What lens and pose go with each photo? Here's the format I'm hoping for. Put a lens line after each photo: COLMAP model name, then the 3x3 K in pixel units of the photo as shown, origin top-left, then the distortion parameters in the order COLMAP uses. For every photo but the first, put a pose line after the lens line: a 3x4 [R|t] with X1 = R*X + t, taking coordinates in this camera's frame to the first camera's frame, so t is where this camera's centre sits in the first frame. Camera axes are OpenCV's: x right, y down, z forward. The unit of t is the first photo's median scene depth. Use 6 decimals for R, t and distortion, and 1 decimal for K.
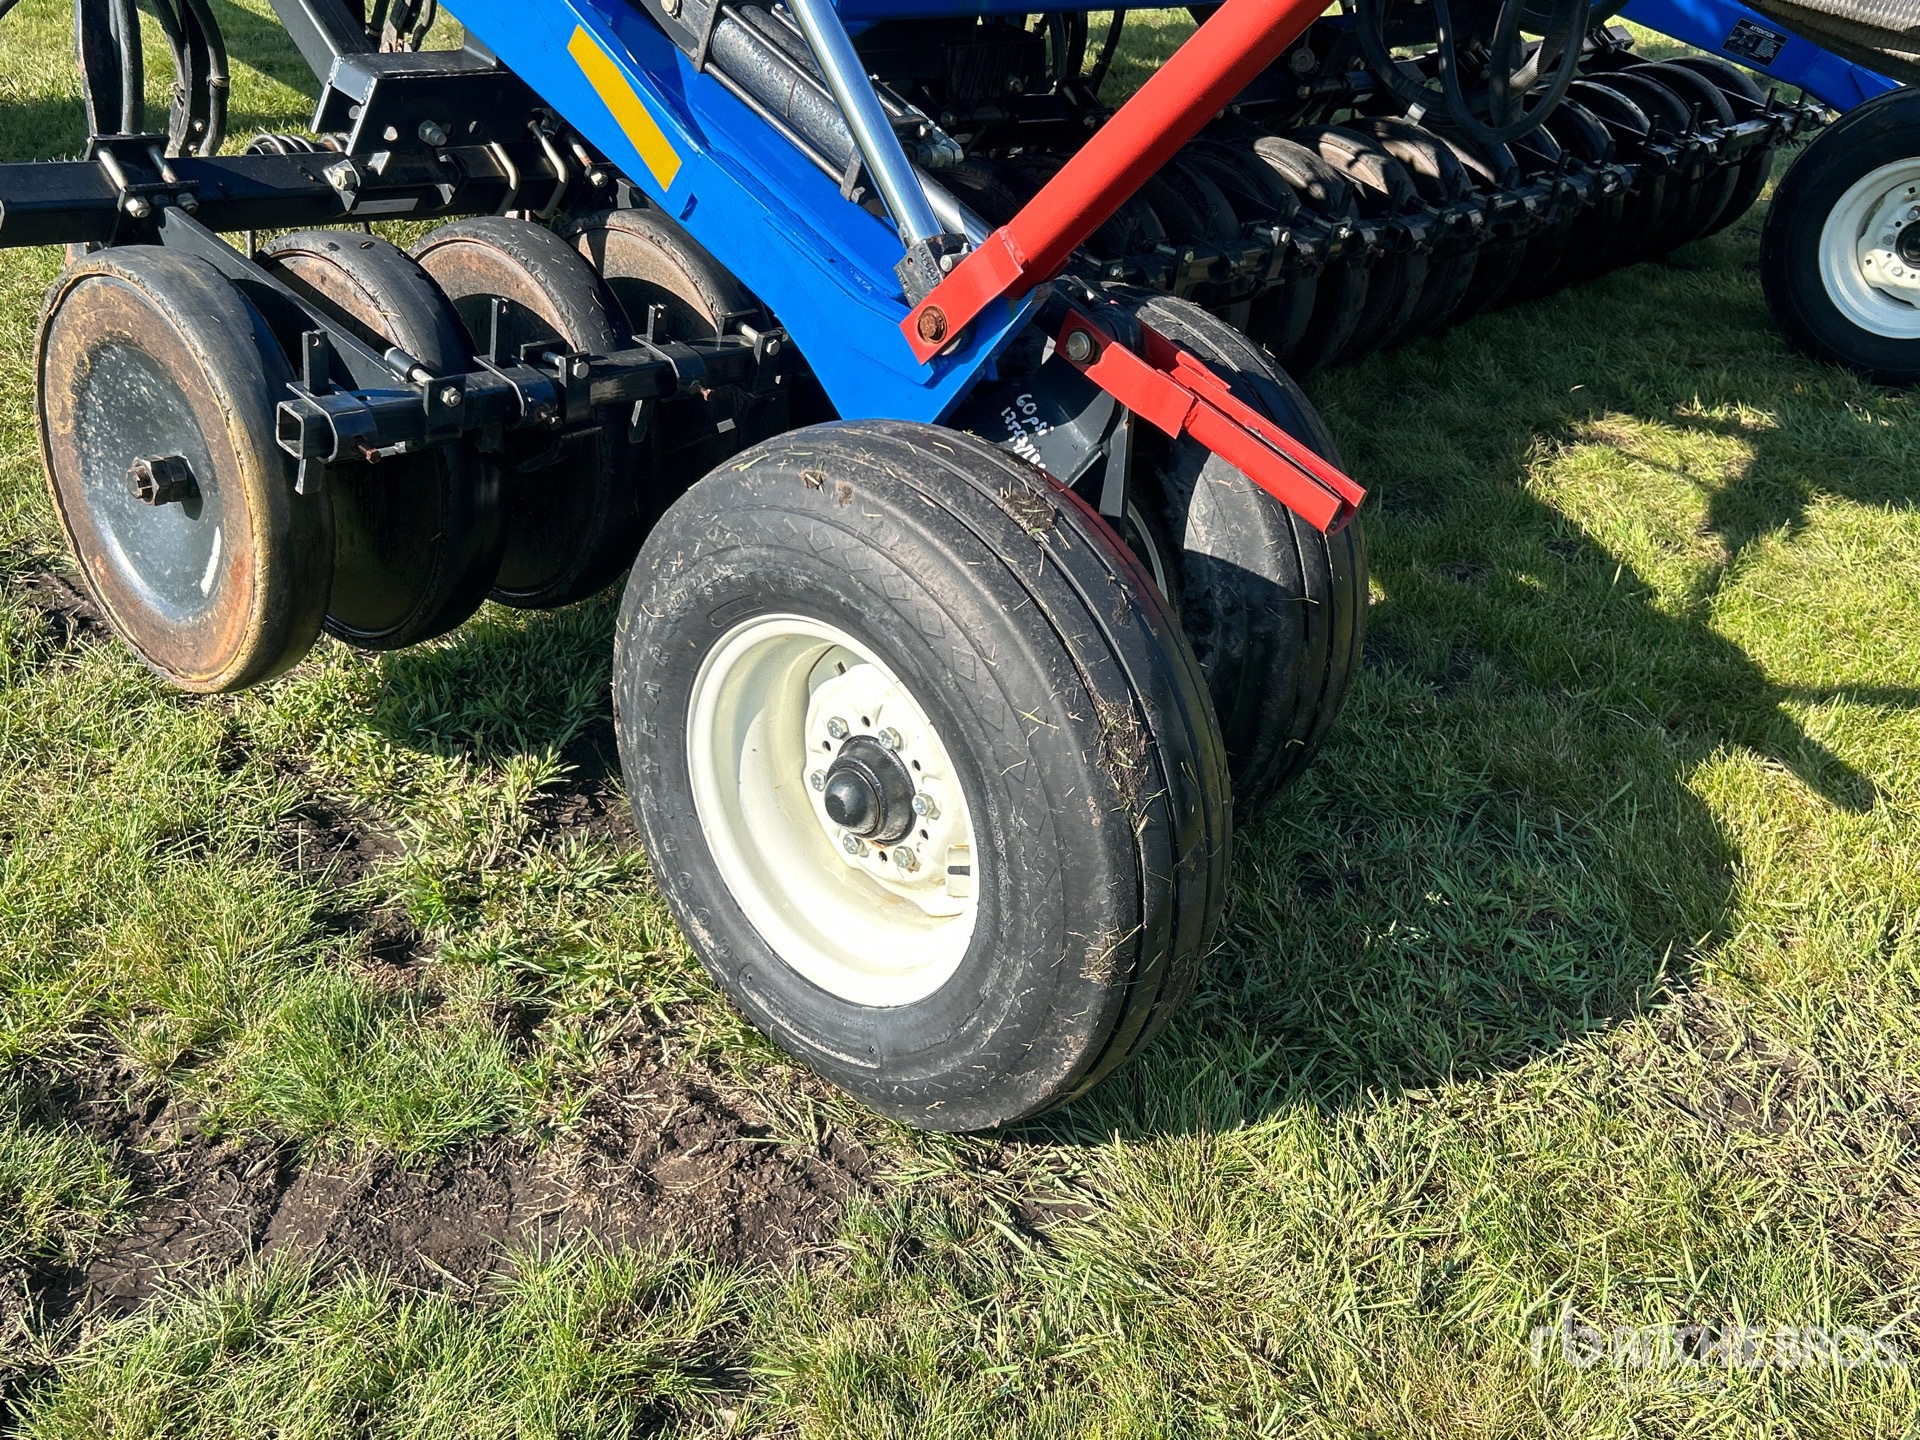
lens RADIAL K [[1735.6, 0, 960.0], [0, 1735.6, 720.0], [0, 0, 1]] dist [0.070909, -0.156976]
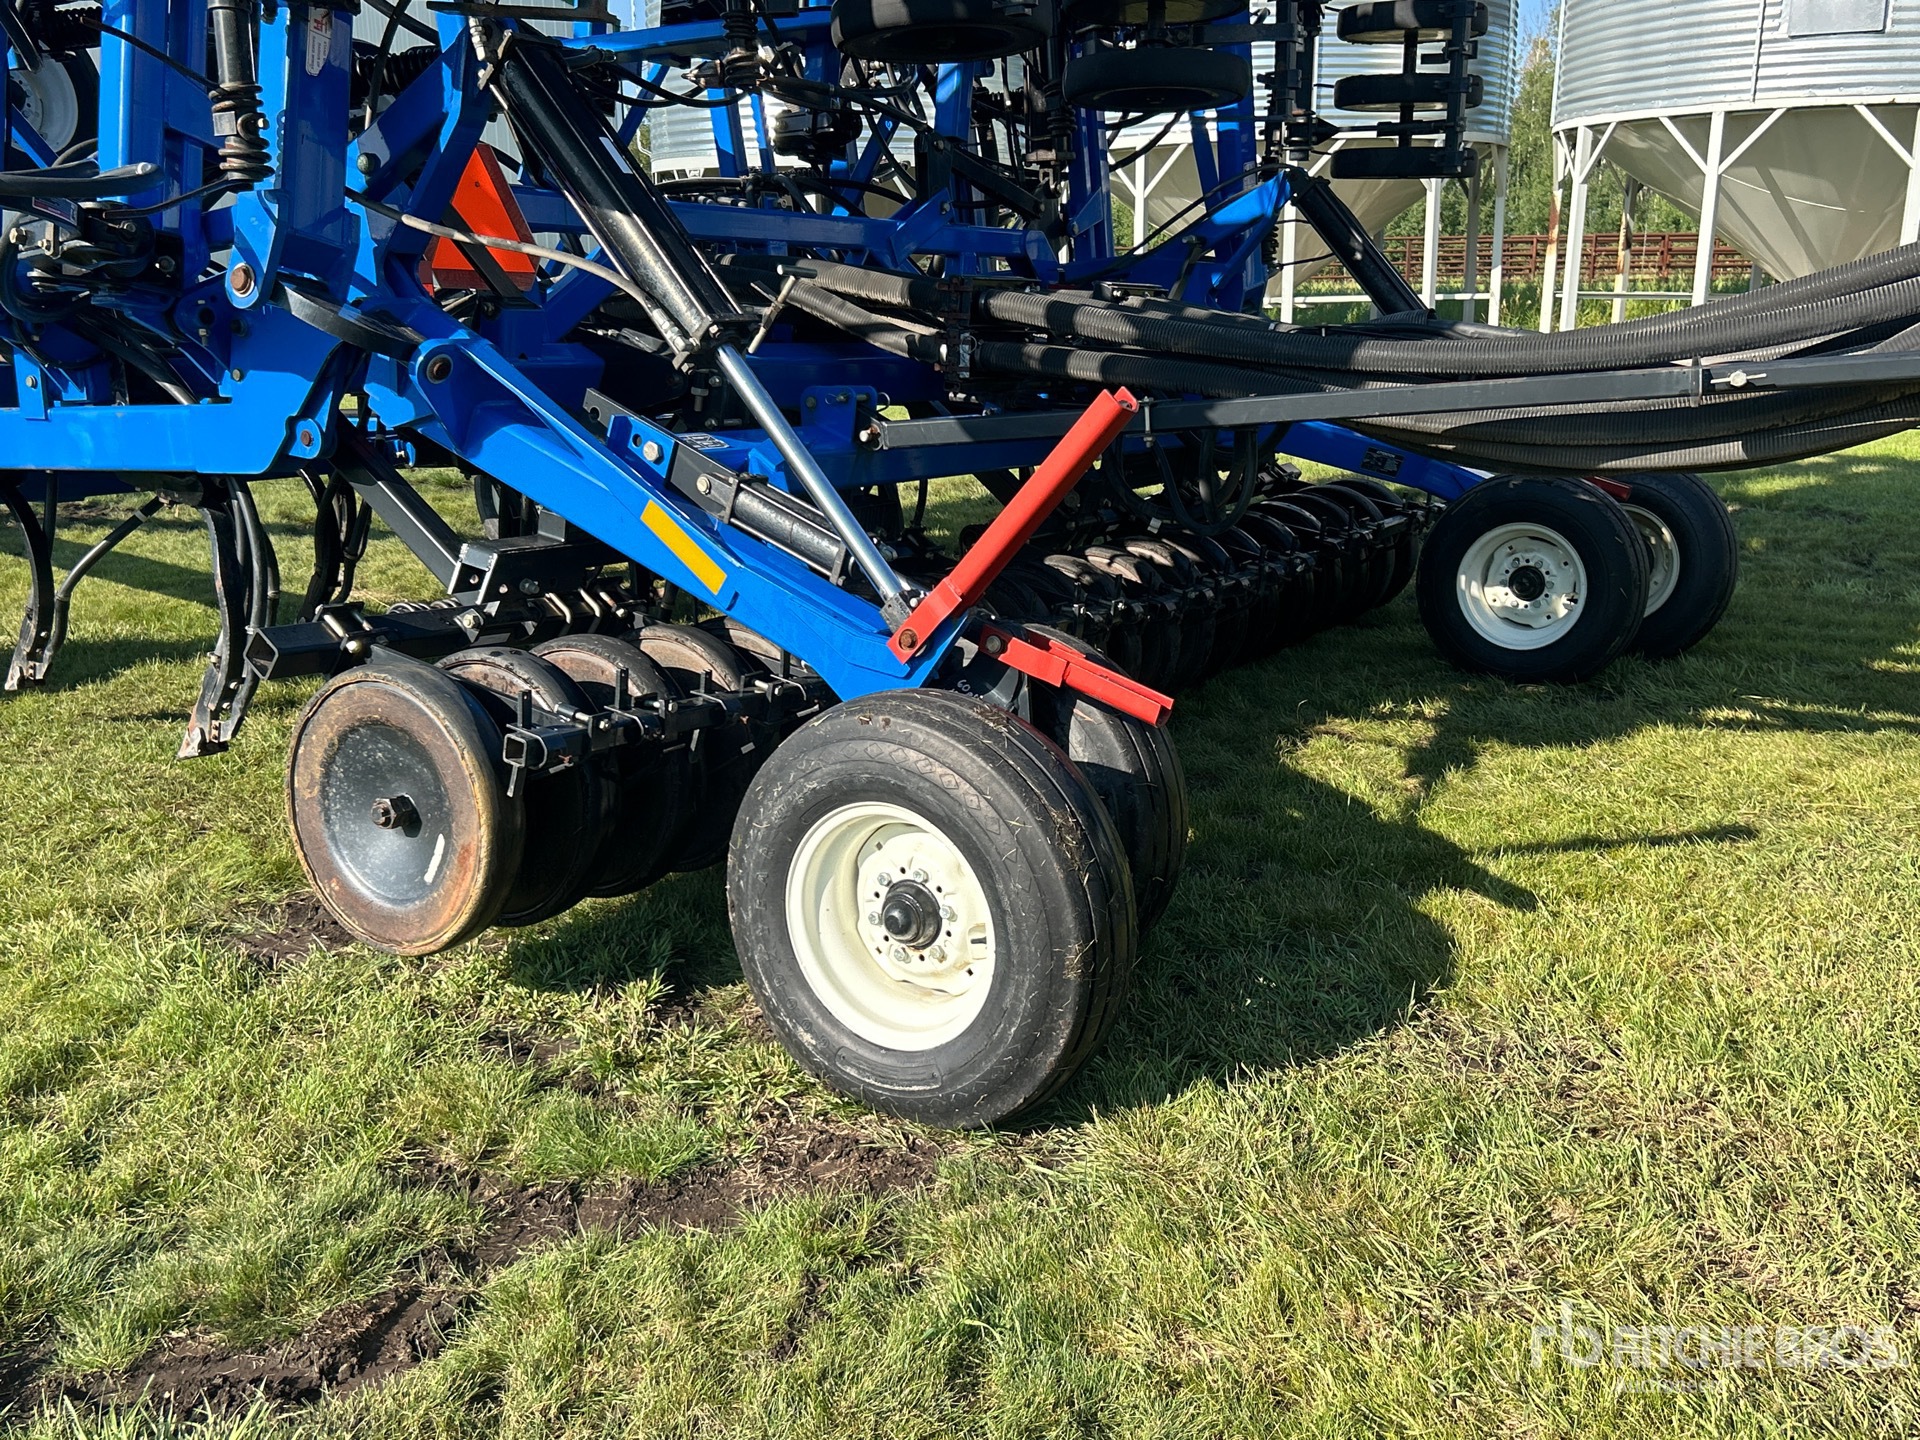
lens RADIAL K [[1735.6, 0, 960.0], [0, 1735.6, 720.0], [0, 0, 1]] dist [0.070909, -0.156976]
pose [[0.984891, -0.115375, 0.129147, -0.179366], [0.145457, 0.955843, -0.255357, 0.265661], [-0.093983, 0.270284, 0.958183, -0.556304]]
